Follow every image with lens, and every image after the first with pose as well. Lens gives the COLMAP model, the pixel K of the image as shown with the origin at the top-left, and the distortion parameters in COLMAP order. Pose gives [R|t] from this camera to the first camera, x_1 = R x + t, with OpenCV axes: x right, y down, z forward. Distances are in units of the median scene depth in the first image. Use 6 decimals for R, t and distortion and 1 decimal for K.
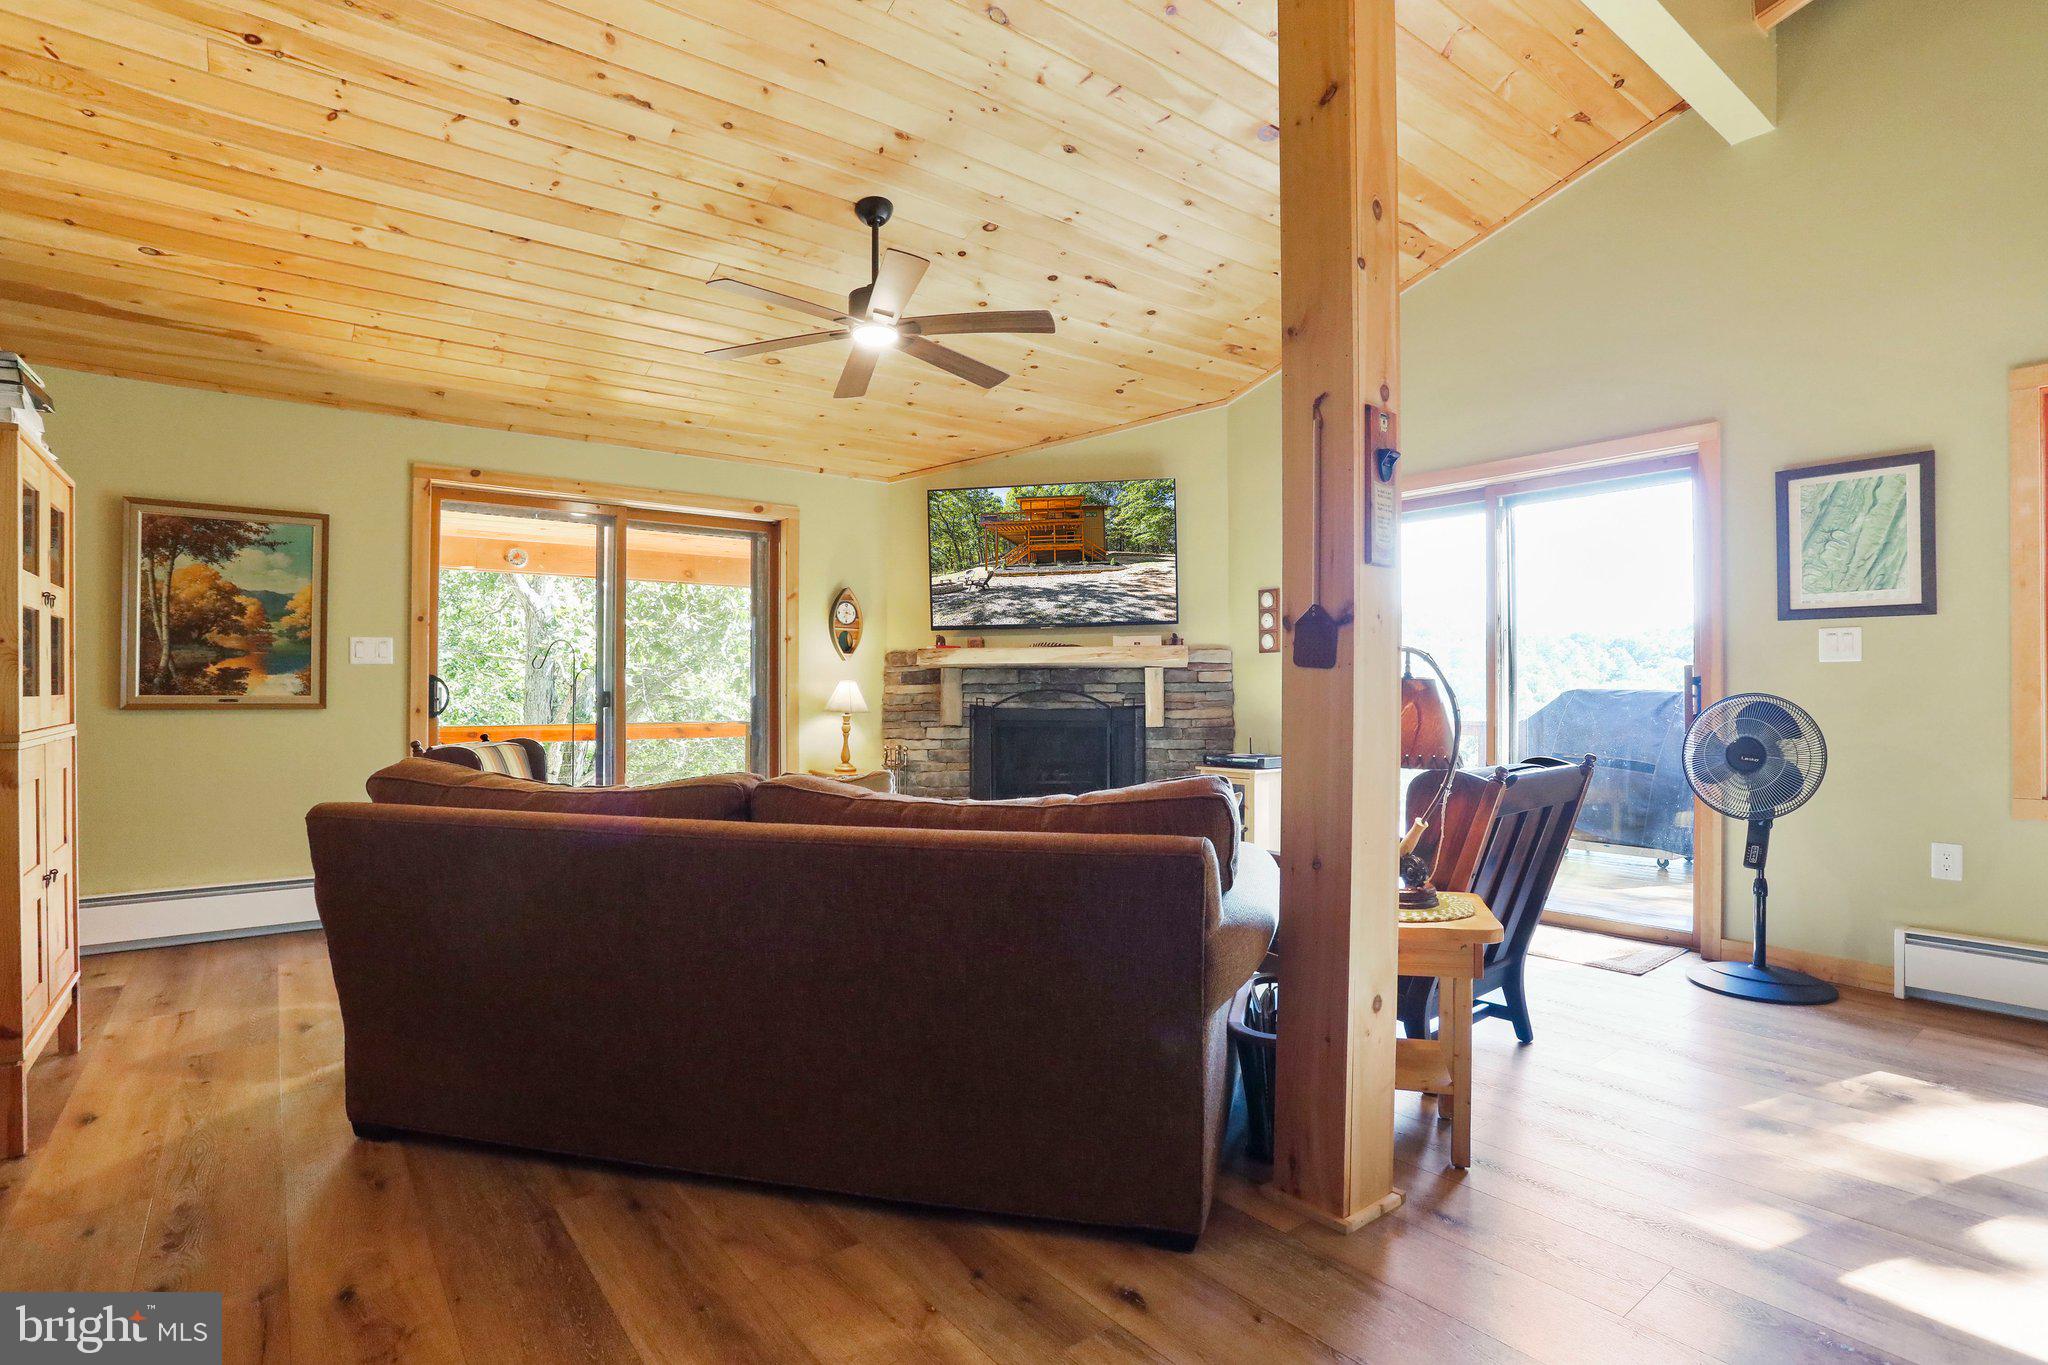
lens RADIAL K [[1009.9, 0, 1011.5], [0, 1009.9, 686.9], [0, 0, 1]] dist [-0.060721, 0.022245]
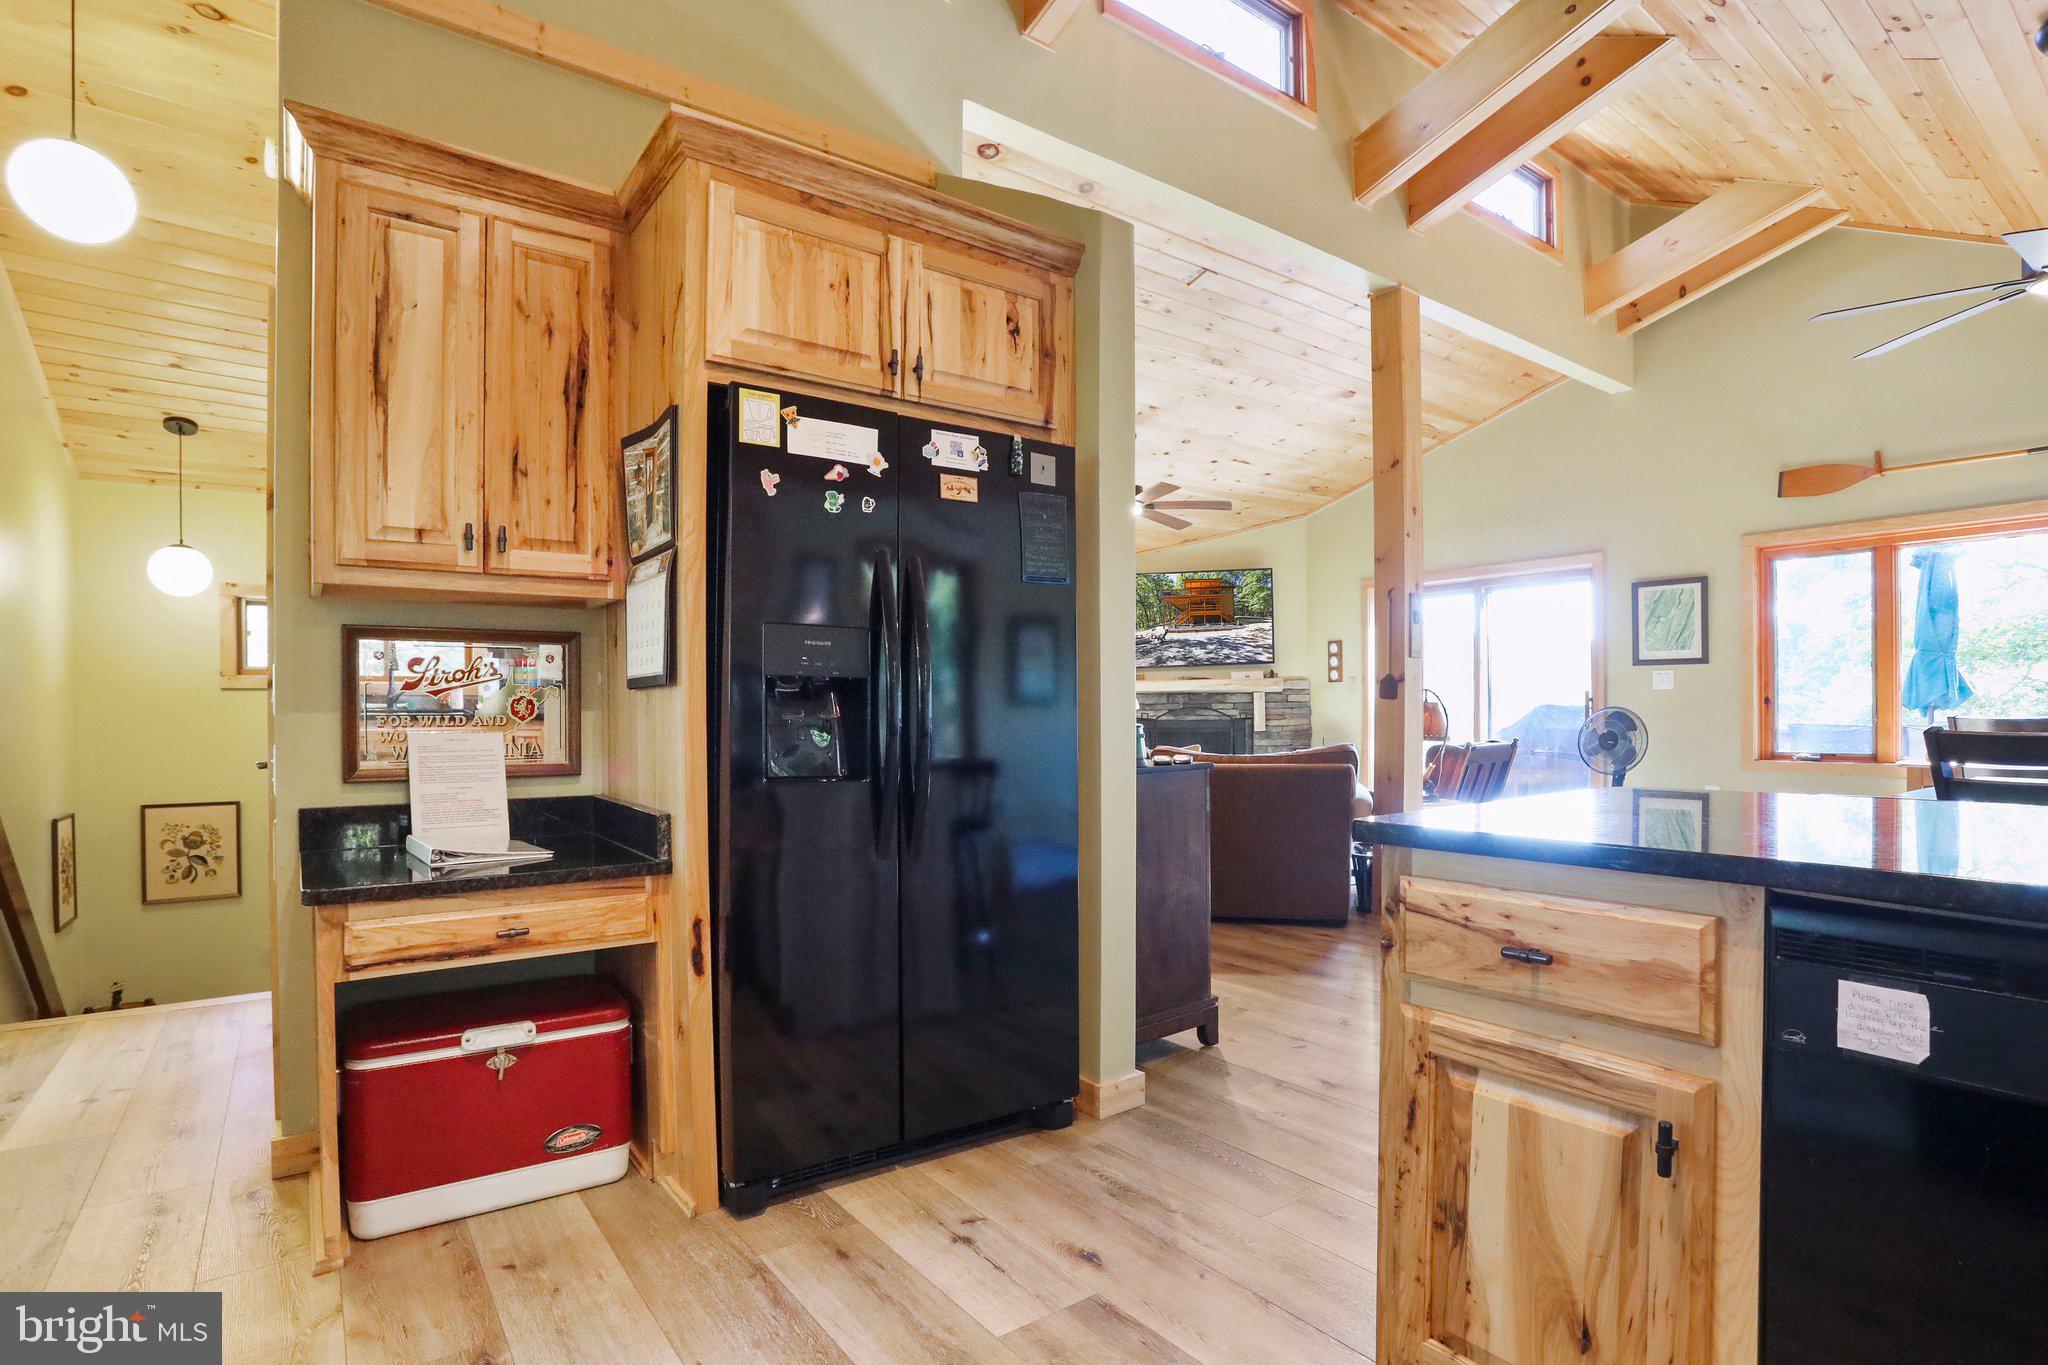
lens RADIAL K [[1009.9, 0, 1021.0], [0, 1009.9, 724.2], [0, 0, 1]] dist [-0.060721, 0.022245]
pose [[0.999934, -0.009208, -0.006855, -0.265684], [0.009351, 0.999732, 0.021158, -0.008052], [0.006658, -0.021221, 0.999753, -0.667305]]
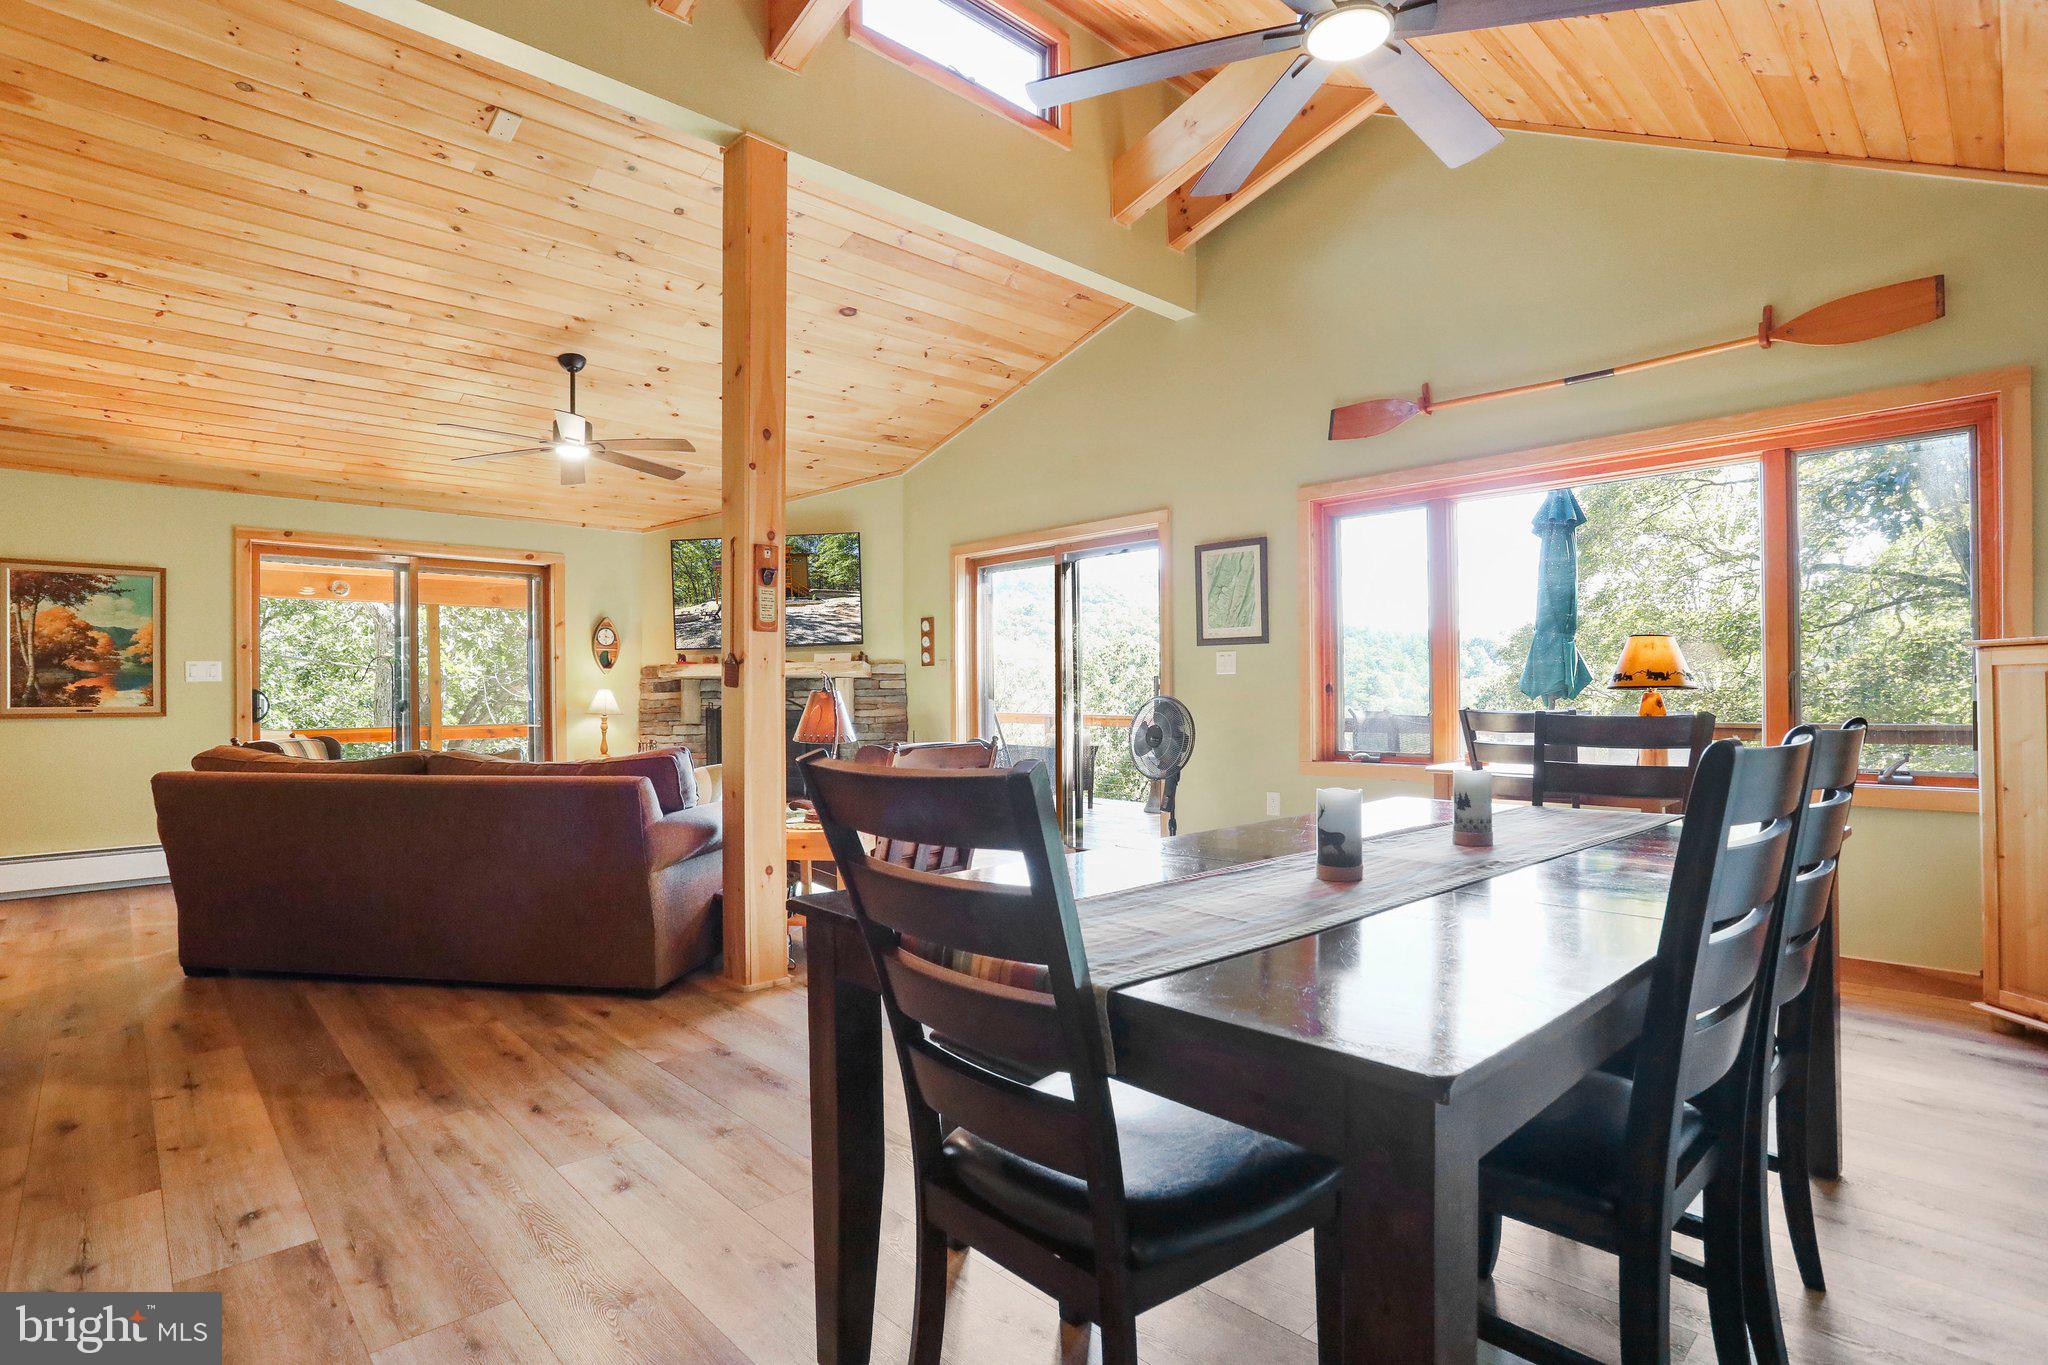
lens RADIAL K [[1009.9, 0, 1026.9], [0, 1009.9, 698.7], [0, 0, 1]] dist [-0.060721, 0.022245]
pose [[0.993812, -0.009426, 0.110678, 0.287622], [0.008349, 0.999913, 0.010187, -0.004847], [-0.110765, -0.009200, 0.993804, -0.400736]]
